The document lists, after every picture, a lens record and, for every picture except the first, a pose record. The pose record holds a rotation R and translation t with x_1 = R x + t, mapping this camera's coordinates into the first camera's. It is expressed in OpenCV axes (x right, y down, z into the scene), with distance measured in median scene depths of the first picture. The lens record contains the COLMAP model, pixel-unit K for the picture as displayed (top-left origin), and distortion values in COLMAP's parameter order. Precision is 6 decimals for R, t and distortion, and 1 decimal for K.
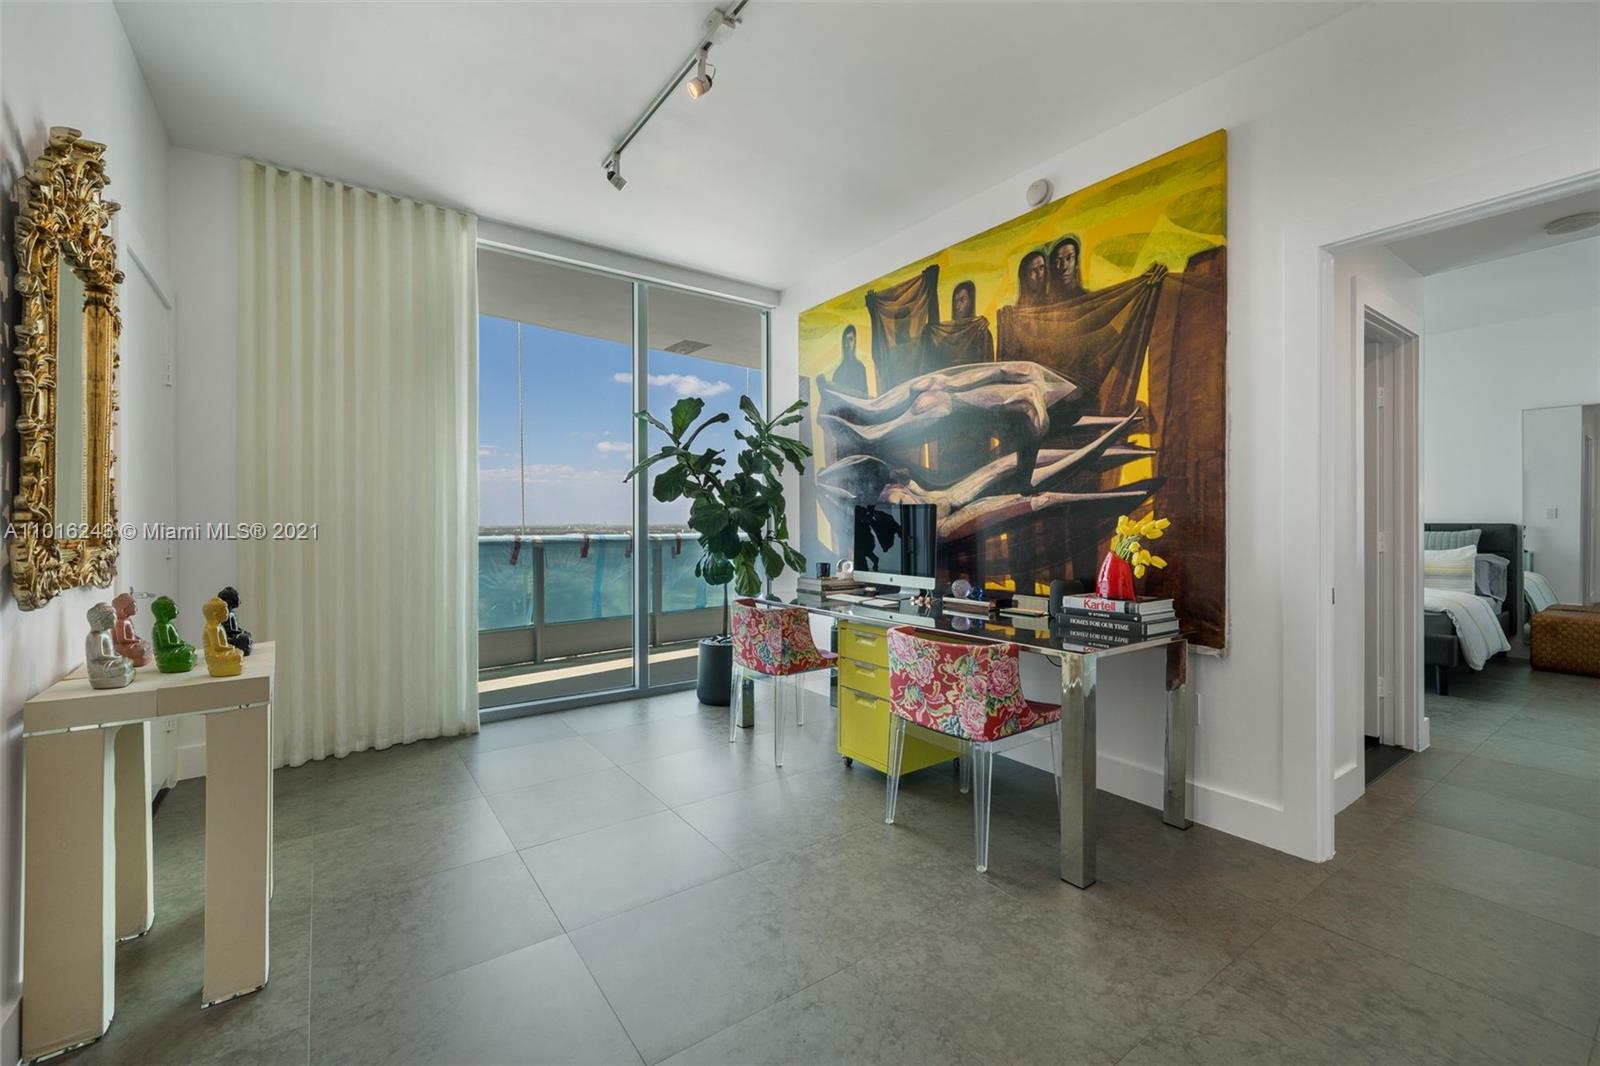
lens RADIAL K [[658.0, 0, 789.7], [0, 658.0, 514.8], [0, 0, 1]] dist [0.002082, 0.000134]
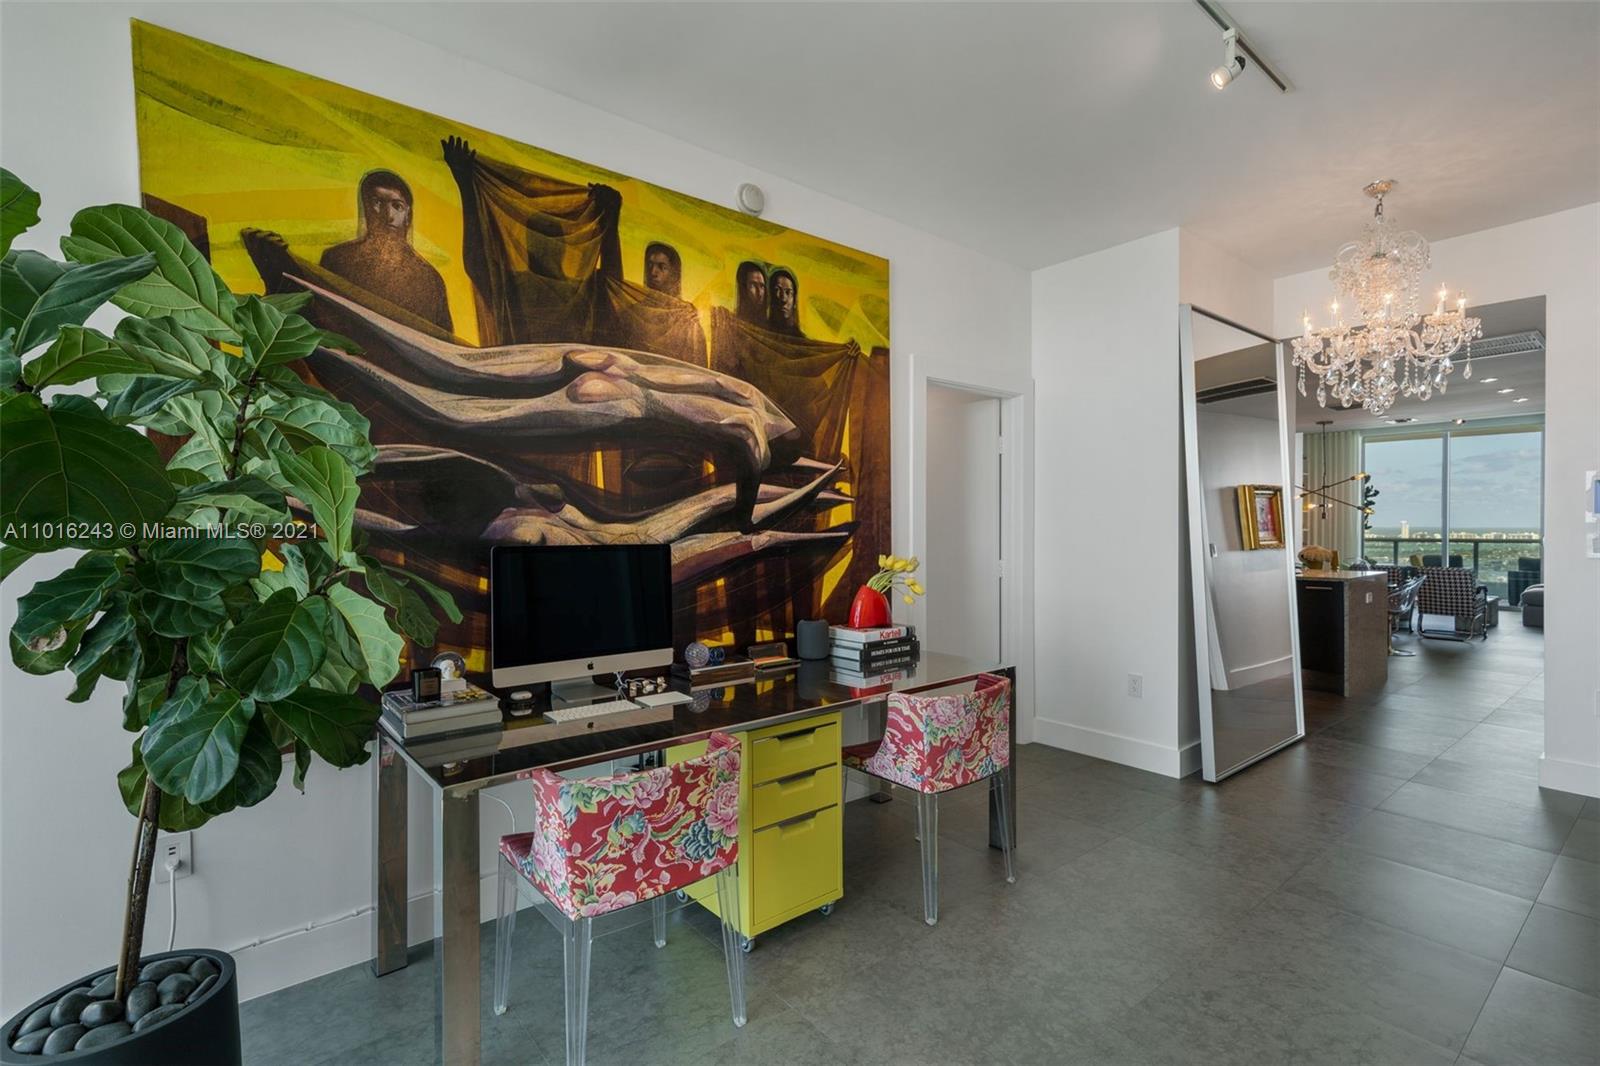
lens RADIAL K [[744.1, 0, 800.0], [0, 744.1, 533.0], [0, 0, 1]] dist [-0.001858, -0.000265]
pose [[-0.065081, -0.014138, 0.997780, -0.659933], [-0.007573, 0.999878, 0.013674, -0.045282], [-0.997851, -0.006666, -0.065181, 1.010848]]
